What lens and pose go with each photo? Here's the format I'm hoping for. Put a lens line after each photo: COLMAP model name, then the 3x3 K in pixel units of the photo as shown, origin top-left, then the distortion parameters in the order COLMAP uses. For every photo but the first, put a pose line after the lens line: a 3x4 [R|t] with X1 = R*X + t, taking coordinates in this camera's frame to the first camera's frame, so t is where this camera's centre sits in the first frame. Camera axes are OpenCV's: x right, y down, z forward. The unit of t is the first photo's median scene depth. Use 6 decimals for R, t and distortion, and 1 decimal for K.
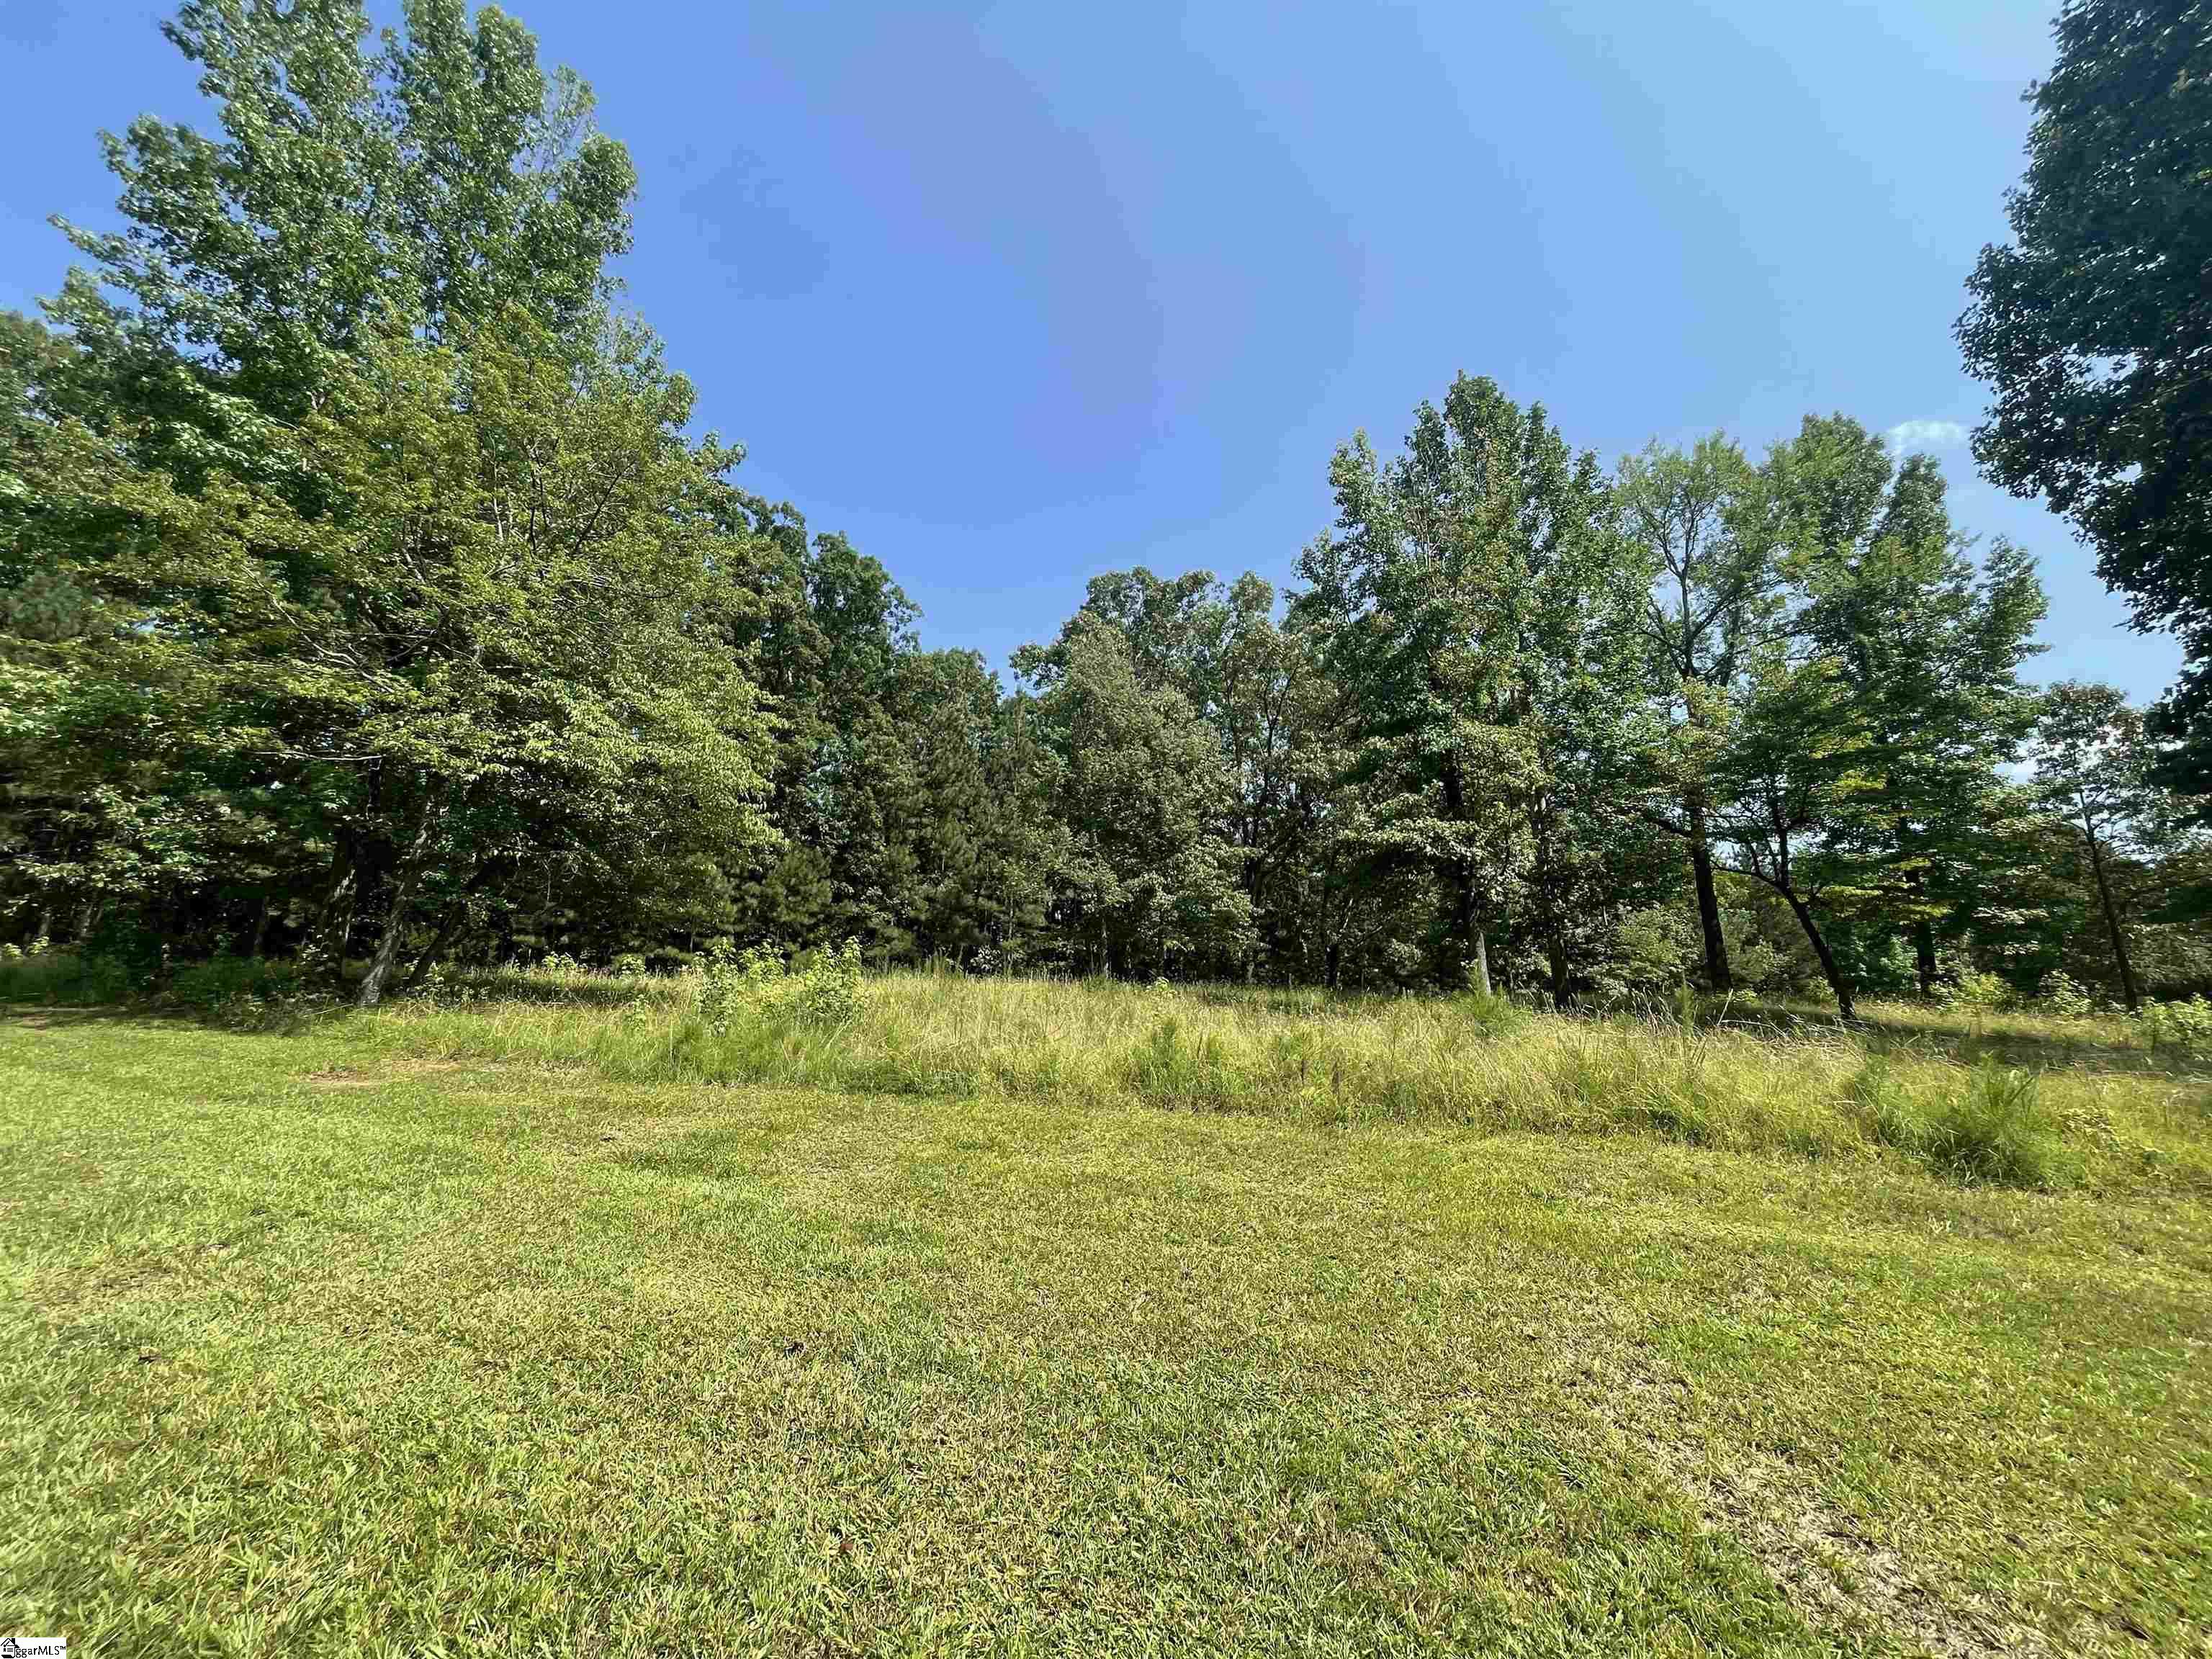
lens RADIAL K [[861.3, 0, 1106.0], [0, 861.3, 829.5], [0, 0, 1]] dist [0.000718, 0.000083]
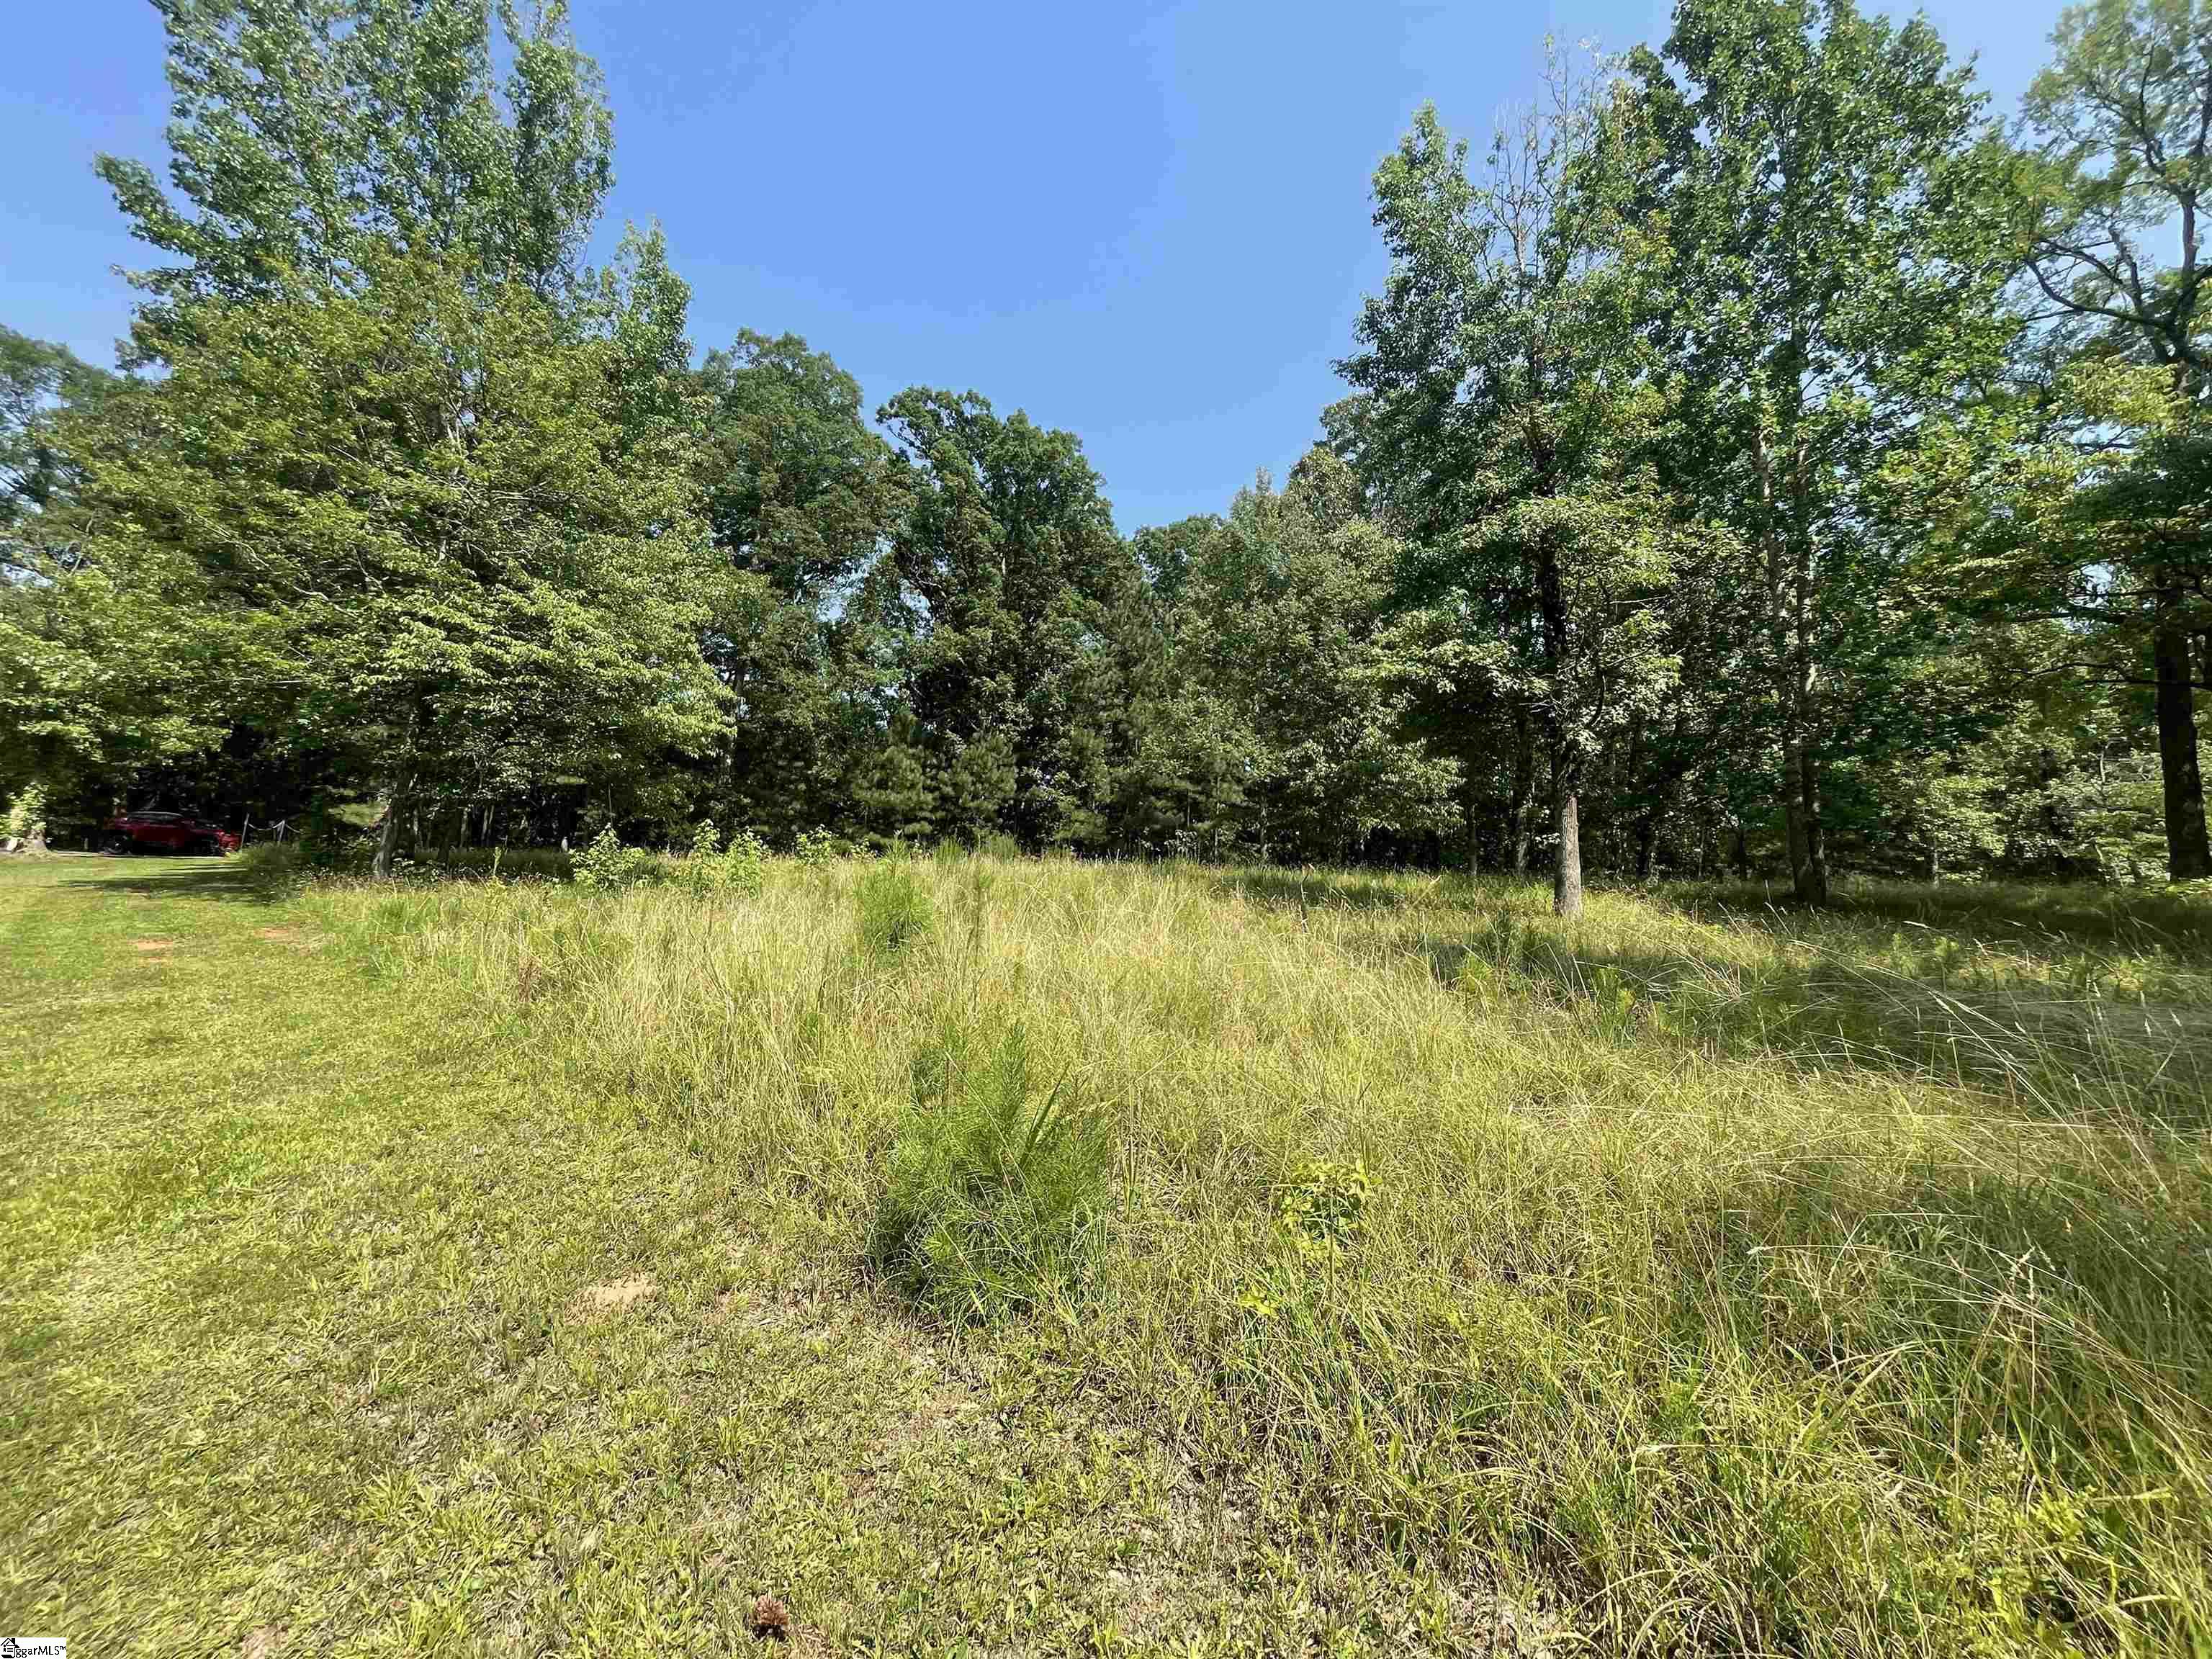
lens RADIAL K [[861.3, 0, 1106.0], [0, 861.3, 829.5], [0, 0, 1]] dist [0.000718, 0.000083]
pose [[0.927940, -0.019753, -0.372205, 0.170353], [0.070065, 0.990037, 0.122137, 0.016232], [0.366084, -0.139414, 0.920079, 0.088296]]
